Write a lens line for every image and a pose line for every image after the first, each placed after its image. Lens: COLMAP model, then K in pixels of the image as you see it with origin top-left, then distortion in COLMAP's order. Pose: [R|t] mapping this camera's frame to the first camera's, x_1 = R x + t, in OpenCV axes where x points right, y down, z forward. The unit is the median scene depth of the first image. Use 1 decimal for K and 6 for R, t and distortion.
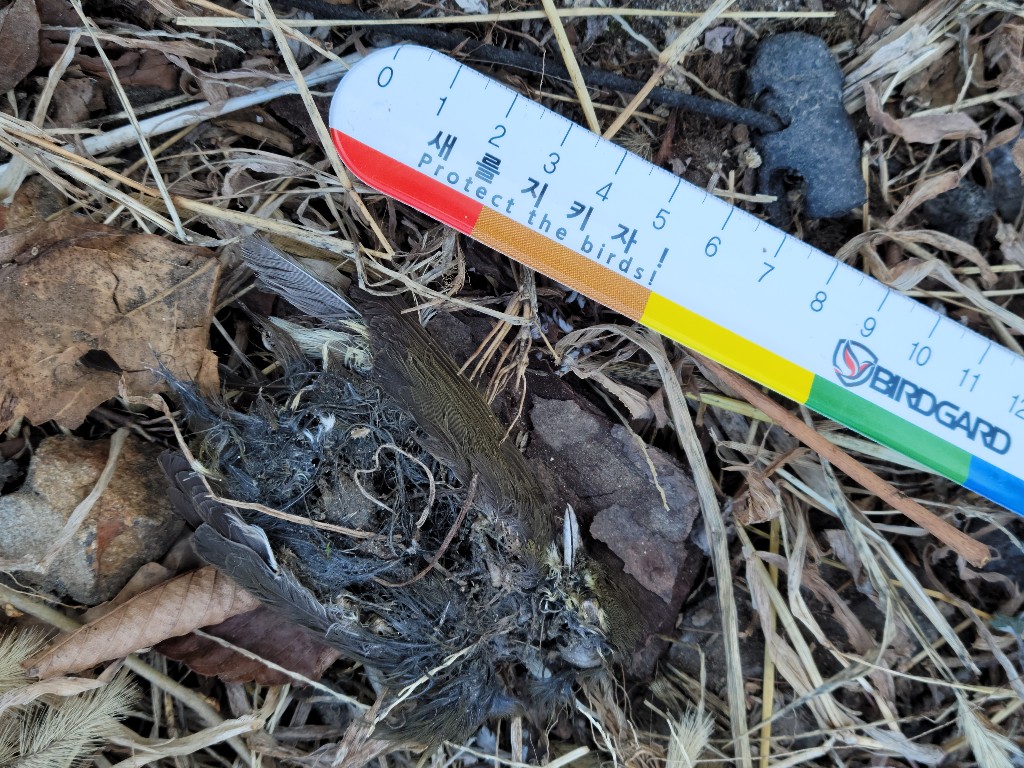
lens RADIAL K [[1410.8, 0, 512.0], [0, 1410.8, 384.0], [0, 0, 1]] dist [-0.002229, -0.020142]
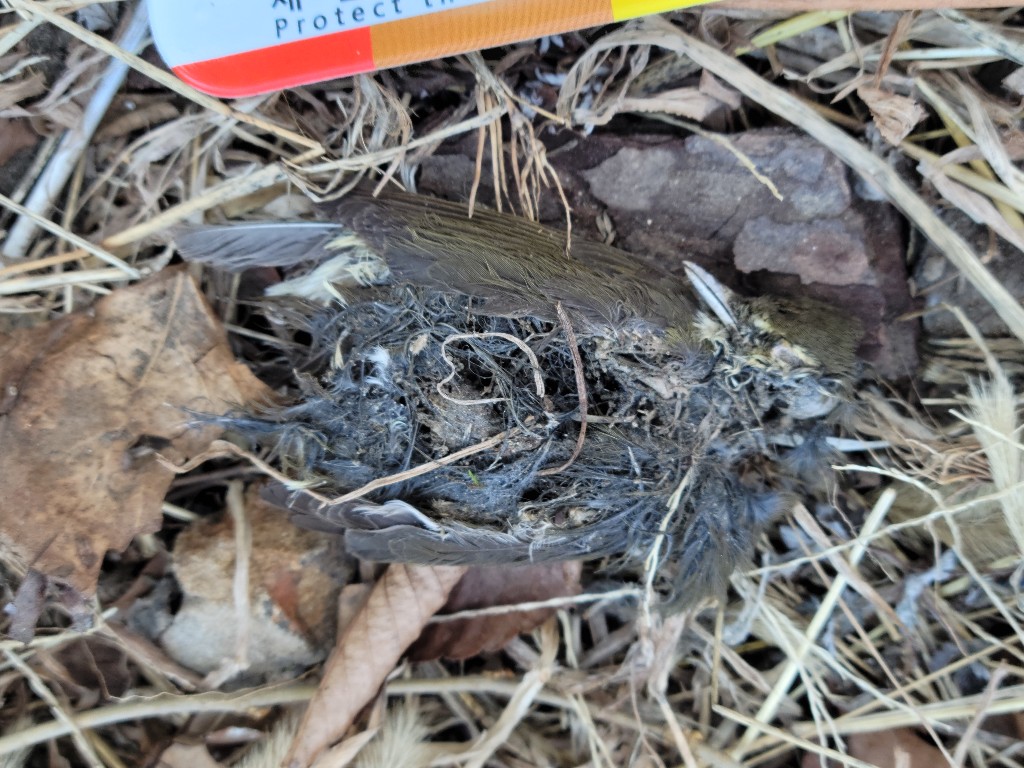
lens RADIAL K [[1410.8, 0, 512.0], [0, 1410.8, 384.0], [0, 0, 1]] dist [-0.002229, -0.020142]
pose [[0.774787, -0.556820, -0.299426, 0.165524], [0.594226, 0.803084, 0.044170, 0.047890], [0.215869, -0.212149, 0.953097, 0.210020]]
